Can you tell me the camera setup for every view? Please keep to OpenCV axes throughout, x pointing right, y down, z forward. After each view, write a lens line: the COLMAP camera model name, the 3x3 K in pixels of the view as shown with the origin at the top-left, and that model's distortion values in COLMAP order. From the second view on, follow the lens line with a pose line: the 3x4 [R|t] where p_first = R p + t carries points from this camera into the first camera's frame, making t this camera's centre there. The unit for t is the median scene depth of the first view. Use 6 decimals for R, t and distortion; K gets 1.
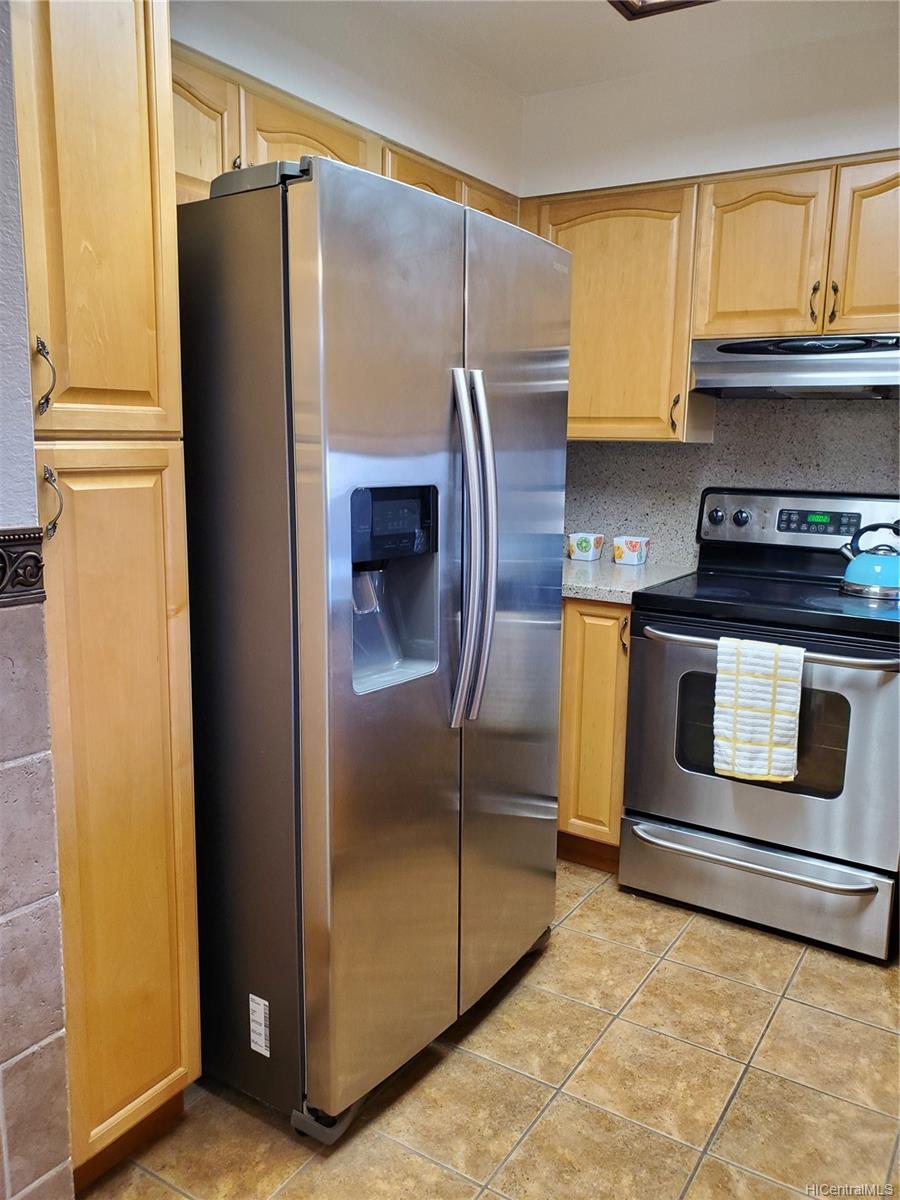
lens RADIAL K [[942.9, 0, 447.4], [0, 942.9, 592.5], [0, 0, 1]] dist [-0.026596, 0.047947]
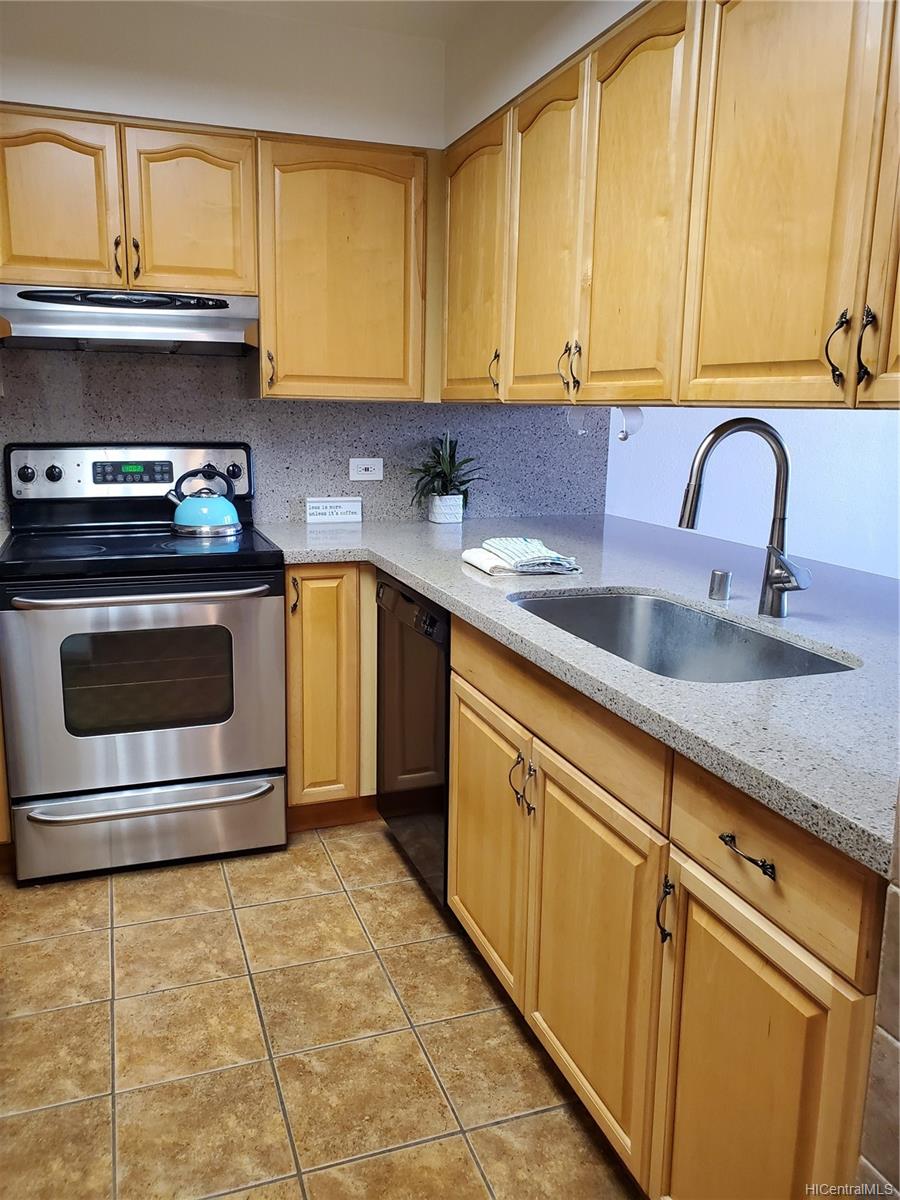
lens RADIAL K [[942.9, 0, 434.5], [0, 942.9, 578.7], [0, 0, 1]] dist [-0.026596, 0.047947]
pose [[0.613407, -0.154628, 0.774481, -0.272813], [0.124289, 0.987327, 0.098684, -0.024338], [-0.779925, 0.035726, 0.624852, 0.120393]]
